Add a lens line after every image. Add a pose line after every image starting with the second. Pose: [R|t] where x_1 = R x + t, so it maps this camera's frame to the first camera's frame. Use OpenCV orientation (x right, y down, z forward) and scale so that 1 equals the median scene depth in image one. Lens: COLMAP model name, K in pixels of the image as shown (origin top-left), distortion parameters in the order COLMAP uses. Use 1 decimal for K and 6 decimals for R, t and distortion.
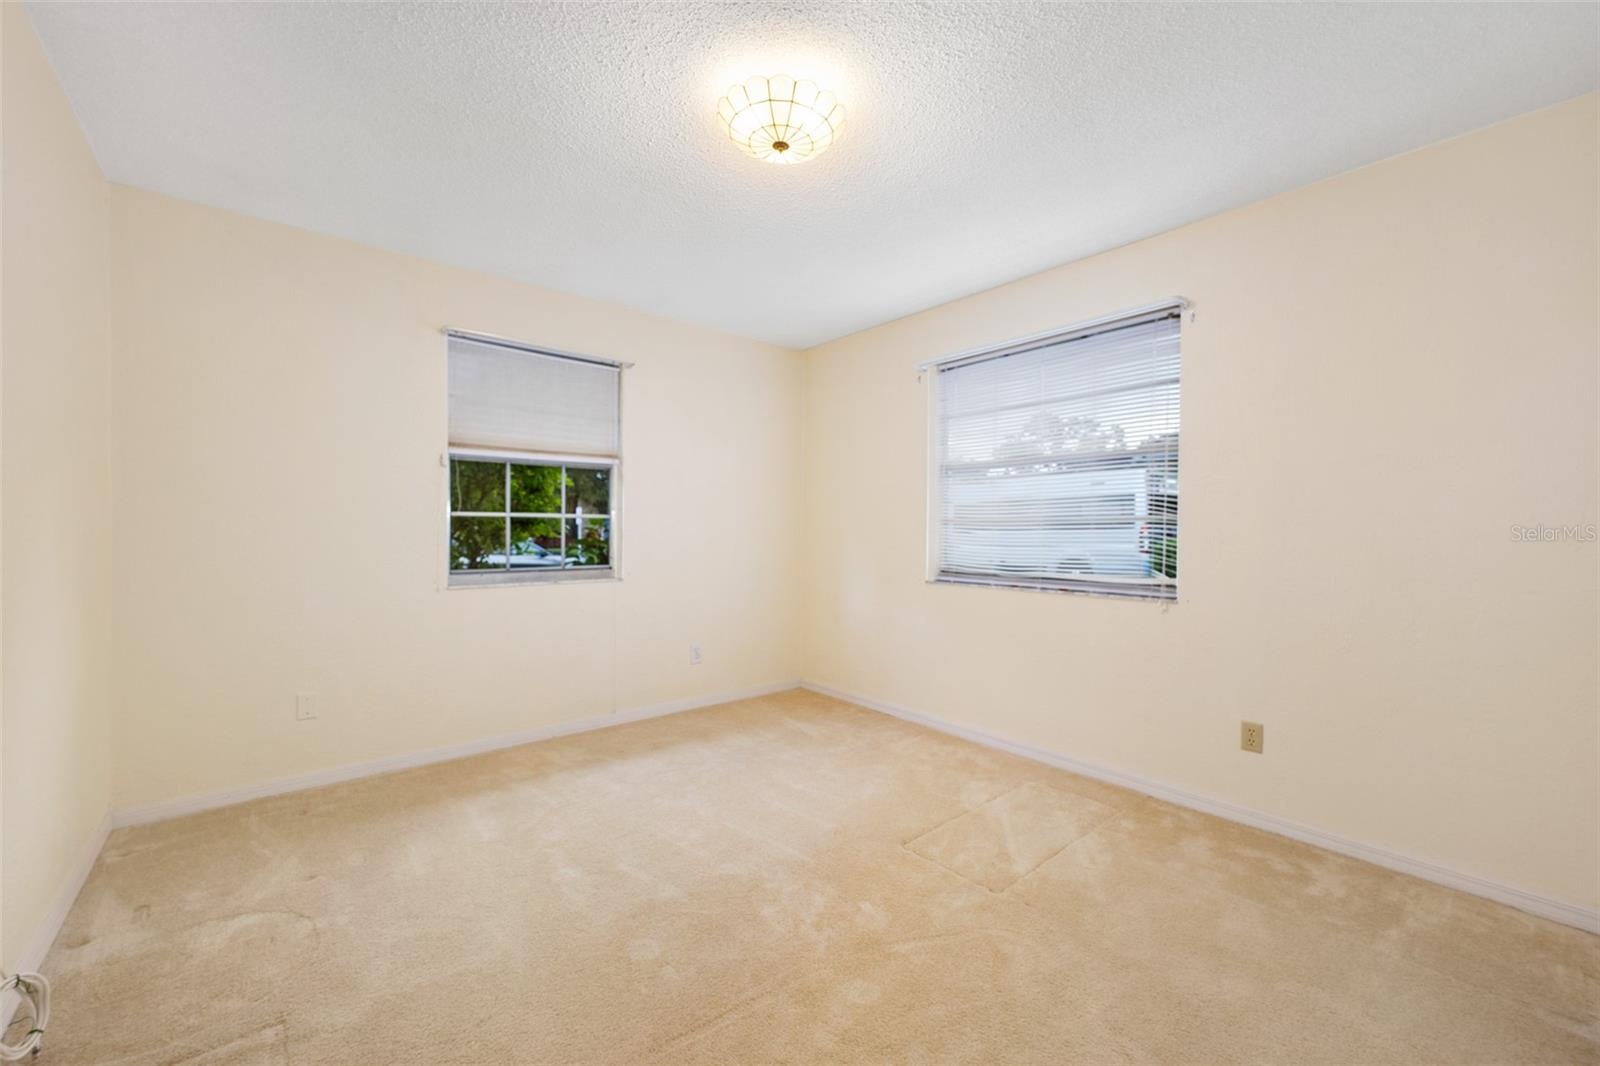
lens RADIAL K [[636.4, 0, 800.7], [0, 636.4, 524.7], [0, 0, 1]] dist [0.000349, 0.000002]
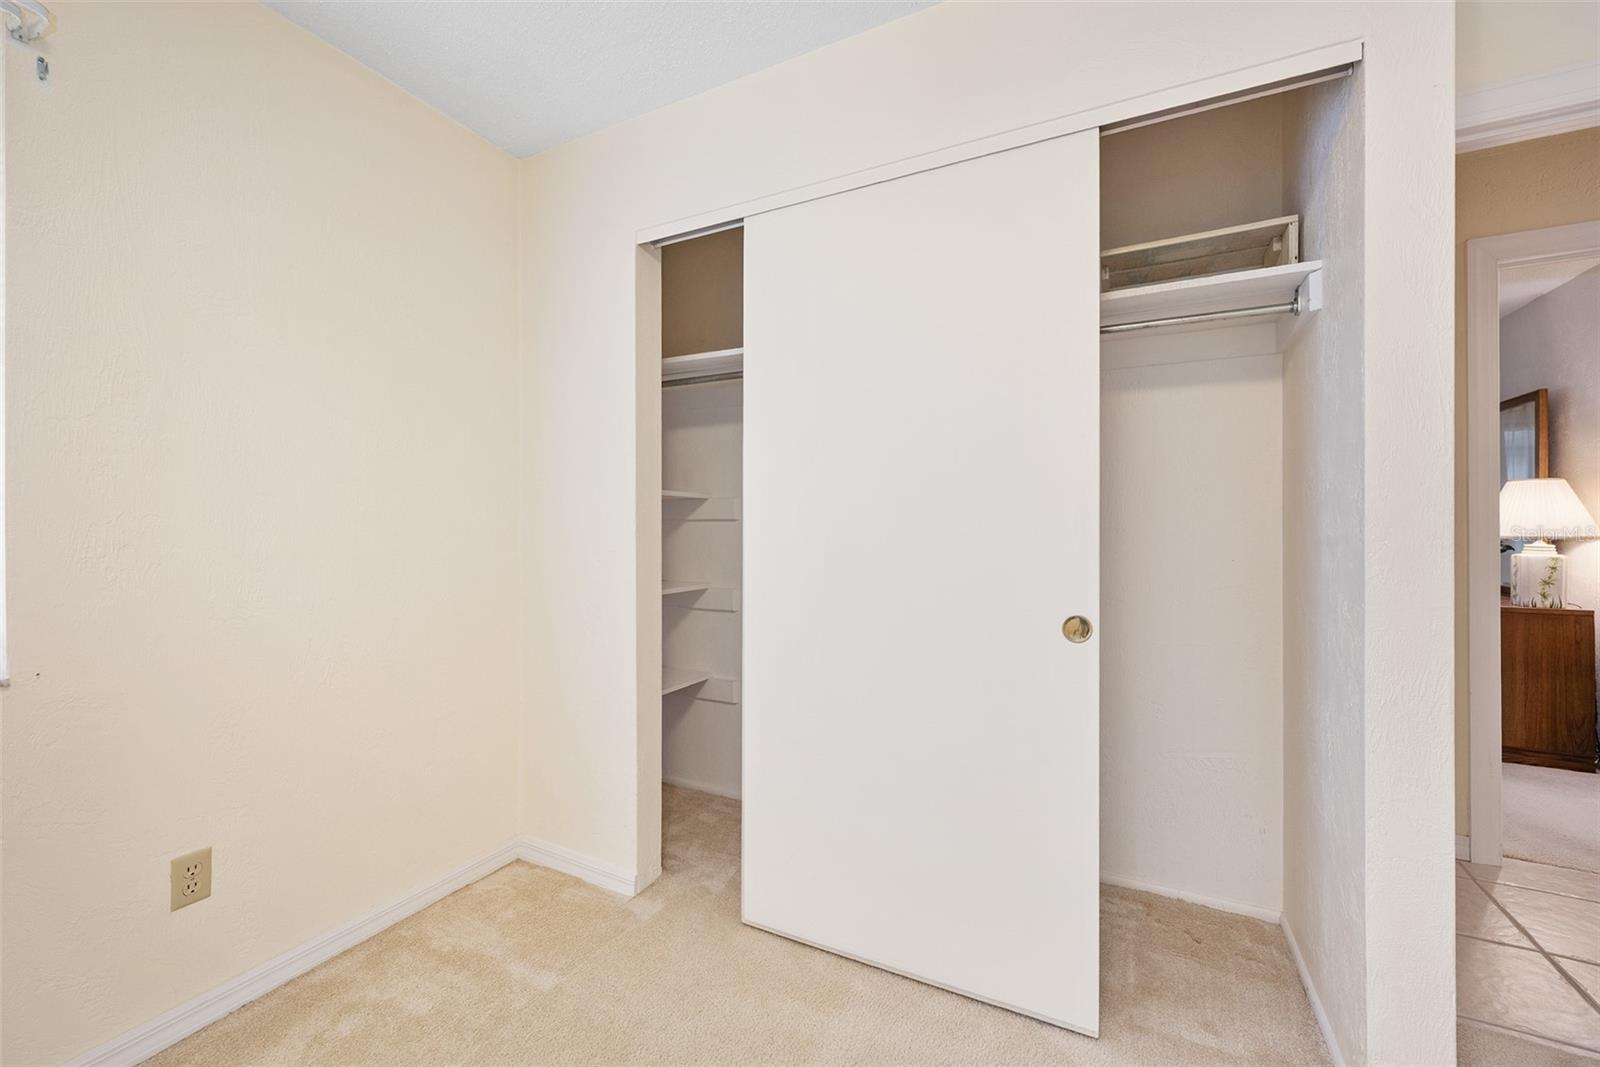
lens RADIAL K [[655.7, 0, 797.6], [0, 655.7, 505.3], [0, 0, 1]] dist [0.000126, -0.000082]
pose [[-0.376736, 0.011546, 0.926249, -0.057522], [-0.004515, 0.999888, -0.014301, 0.001616], [-0.926310, -0.009569, -0.376642, 0.747962]]
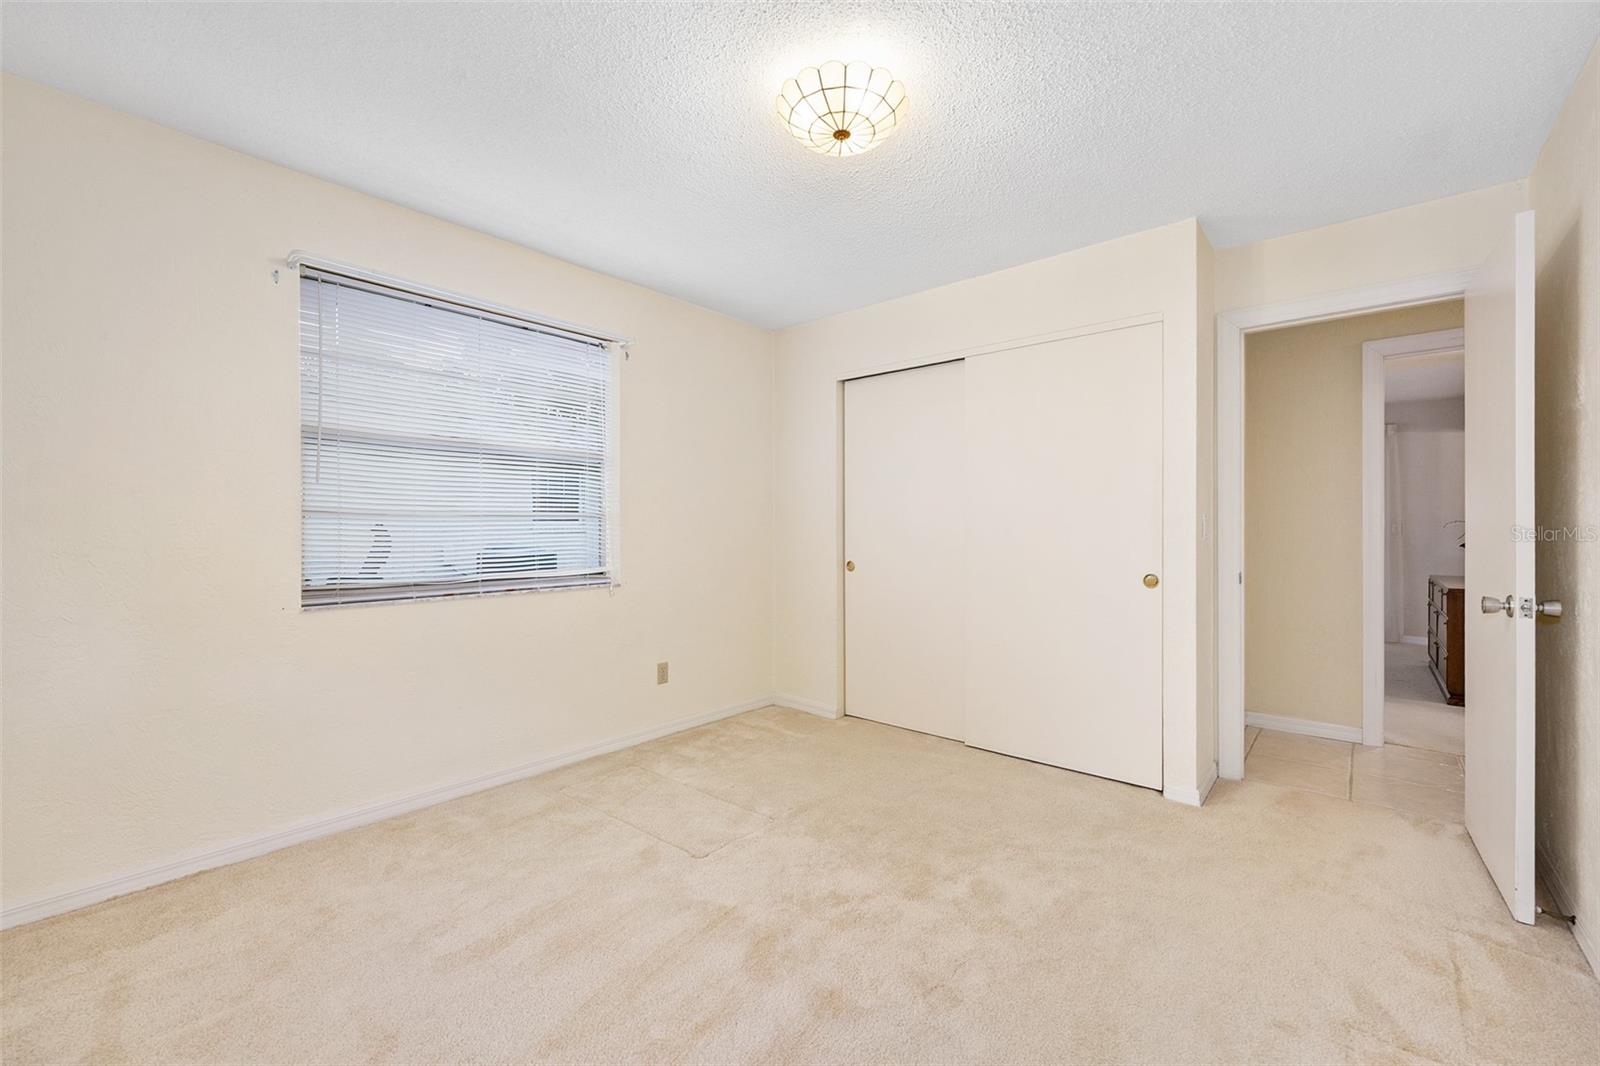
lens RADIAL K [[649.9, 0, 798.9], [0, 649.9, 519.8], [0, 0, 1]] dist [-0.000834, -0.000059]
pose [[-0.152983, 0.005353, 0.988214, -0.792004], [-0.009866, 0.999927, -0.006944, 0.002111], [-0.988180, -0.010812, -0.152919, 0.964924]]
